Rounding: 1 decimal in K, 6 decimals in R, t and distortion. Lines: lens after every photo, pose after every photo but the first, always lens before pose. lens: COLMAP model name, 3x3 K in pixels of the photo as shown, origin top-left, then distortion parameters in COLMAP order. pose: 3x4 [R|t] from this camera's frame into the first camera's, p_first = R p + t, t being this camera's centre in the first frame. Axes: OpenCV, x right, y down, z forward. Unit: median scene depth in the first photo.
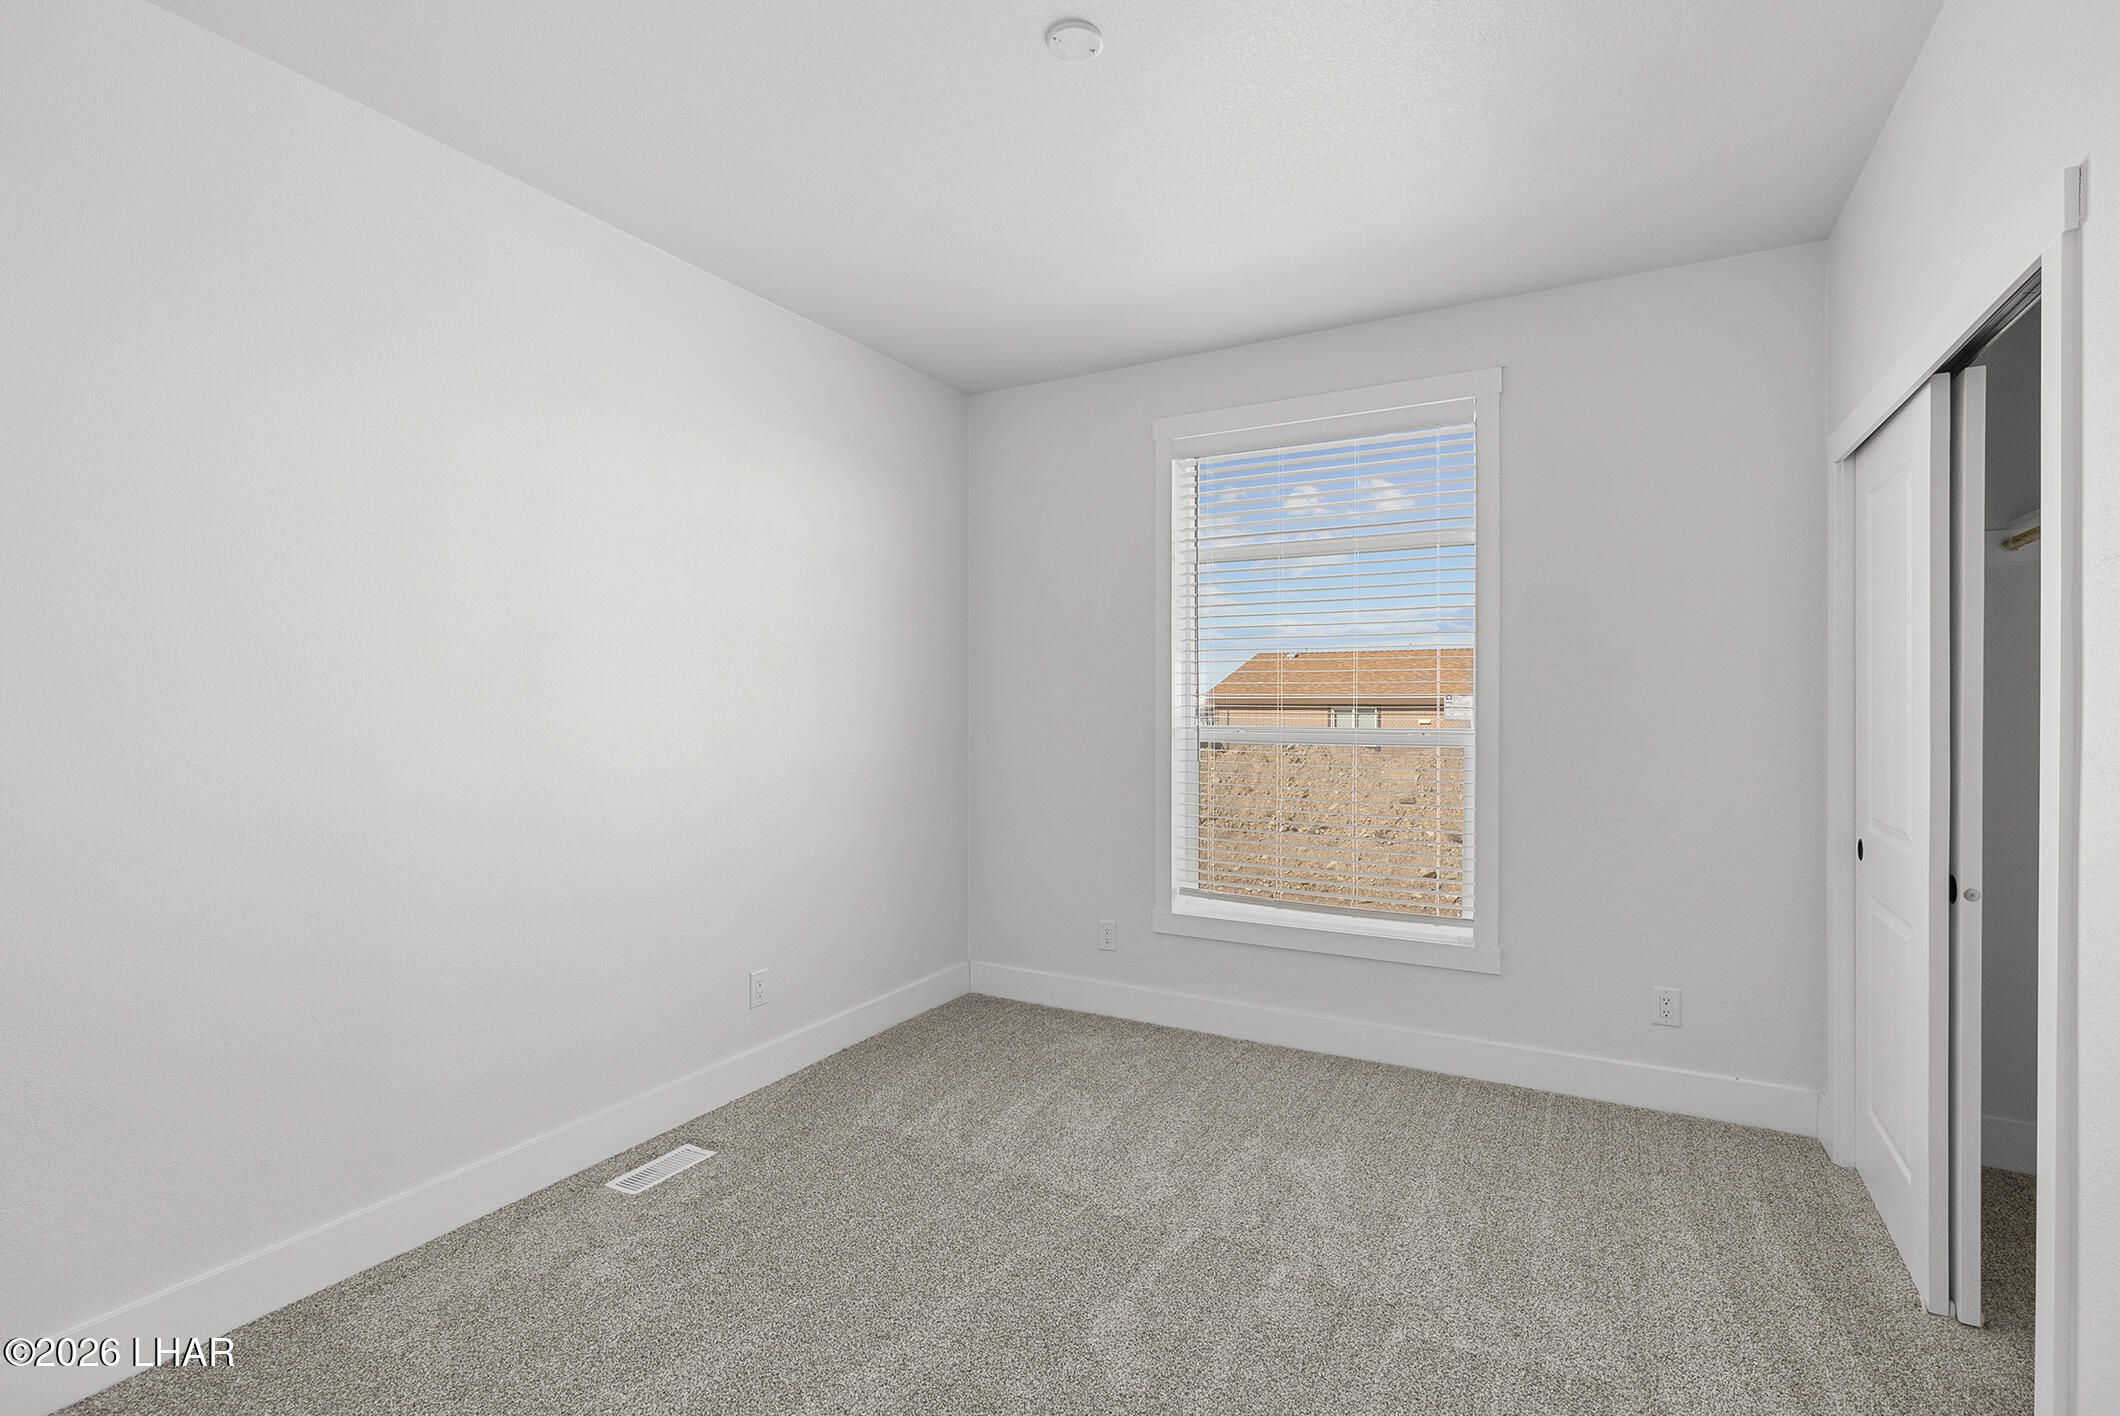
lens RADIAL K [[951.0, 0, 1059.0], [0, 951.0, 710.1], [0, 0, 1]] dist [-0.006059, 0.000355]
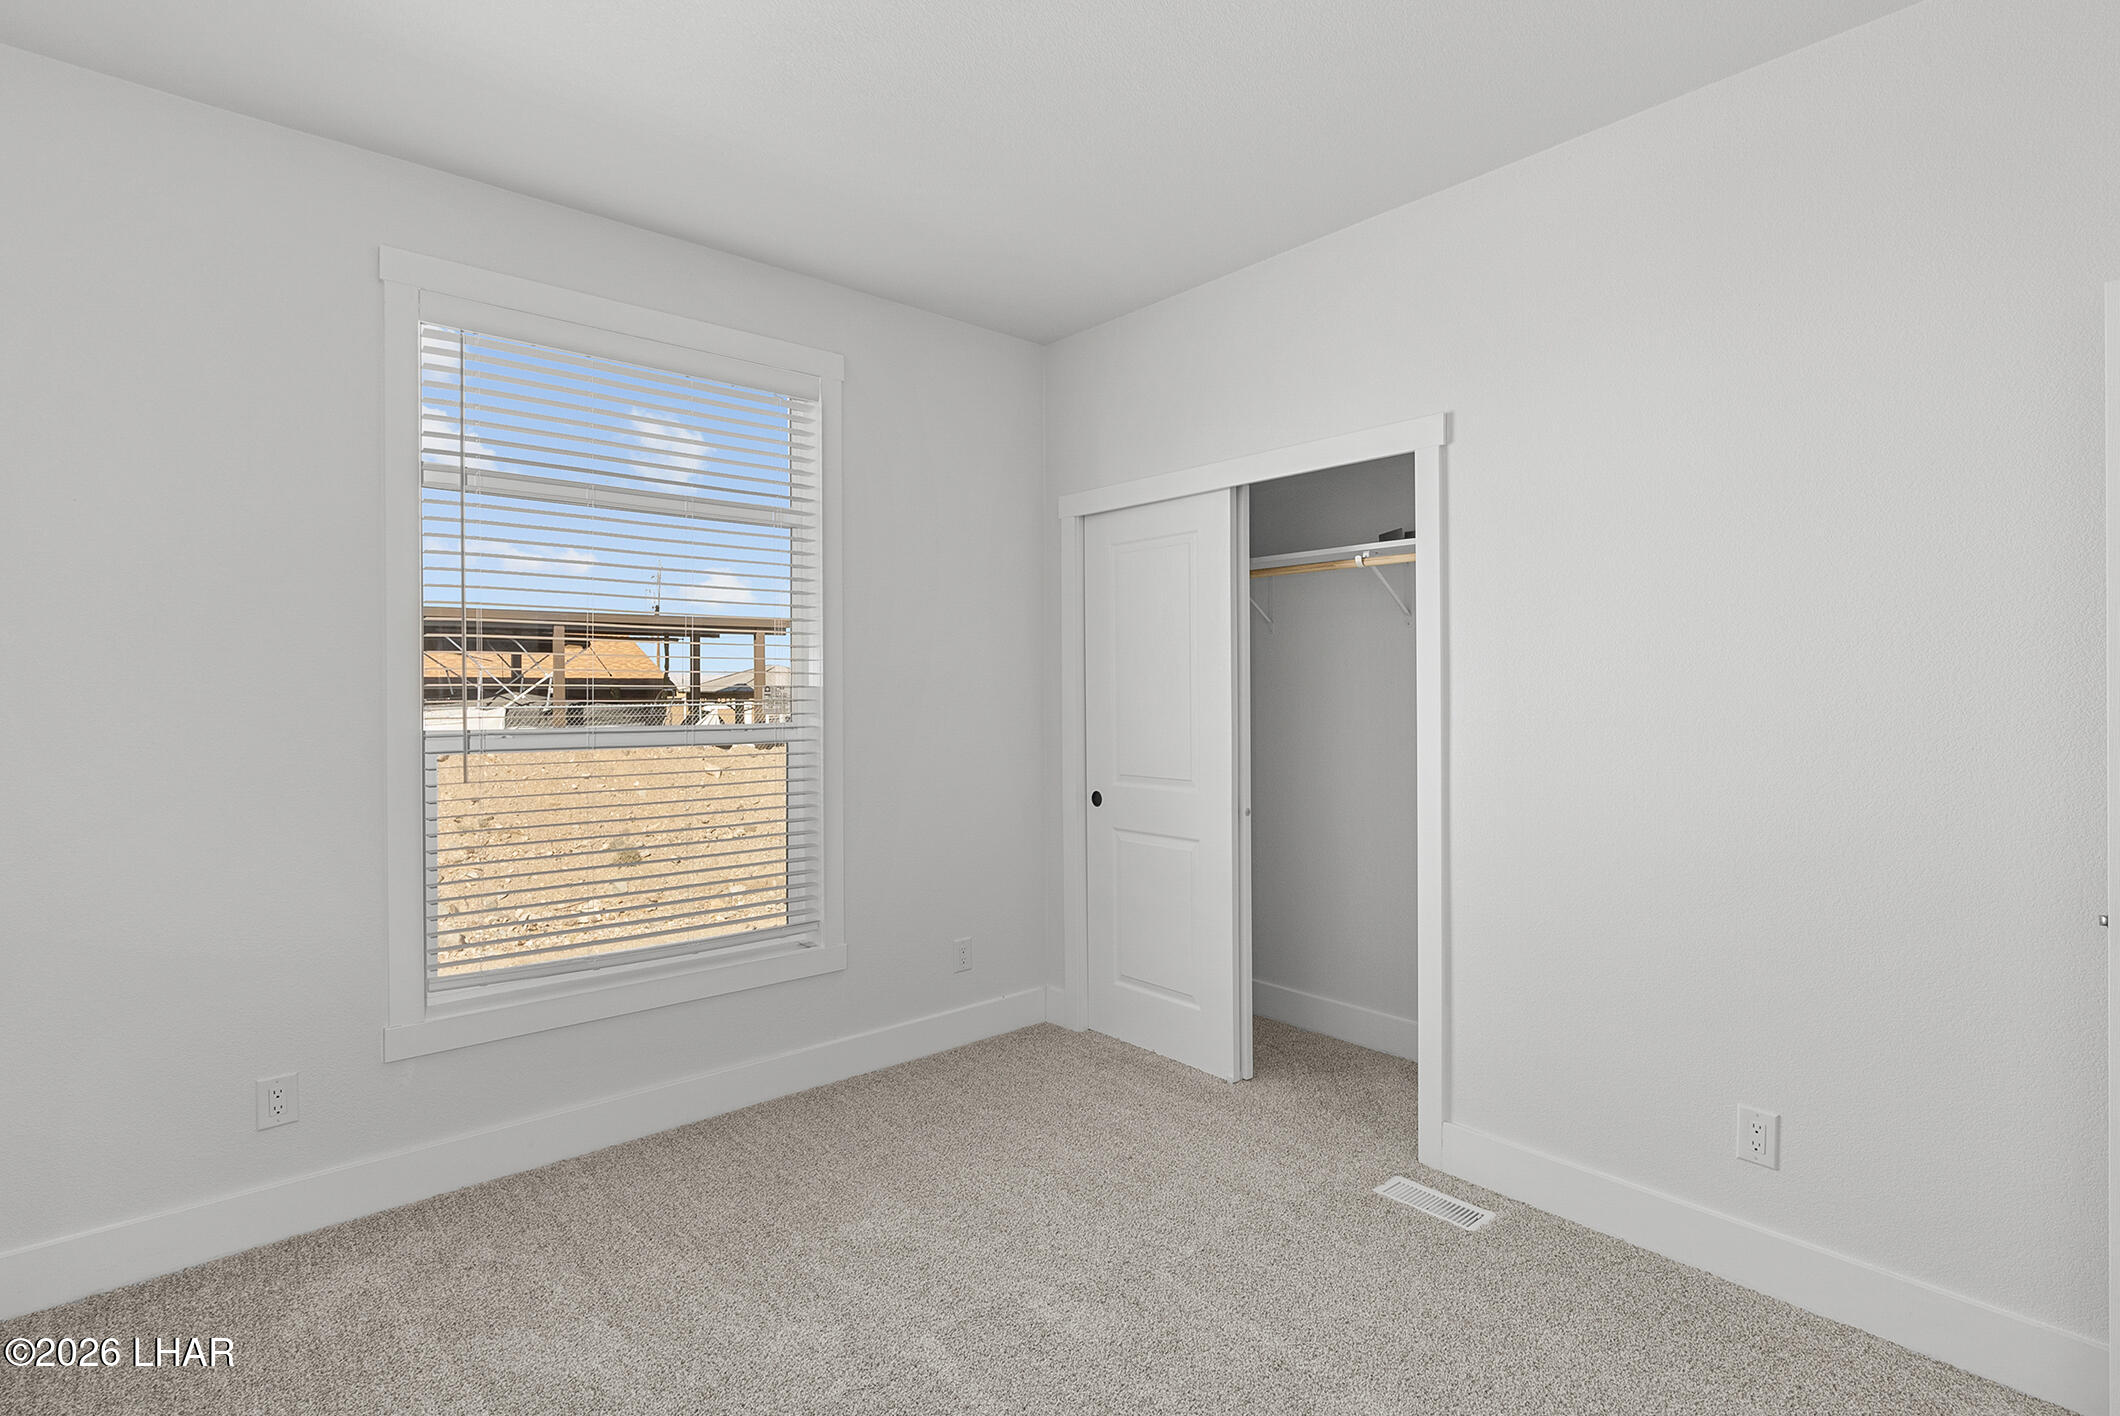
lens RADIAL K [[1018.5, 0, 1060.0], [0, 1018.5, 708.0], [0, 0, 1]] dist [-0.001321, -0.000025]
pose [[0.318526, -0.006323, 0.947893, -0.572610], [0.008444, 0.999957, 0.003833, 0.005585], [-0.947877, 0.006783, 0.318566, 0.547219]]
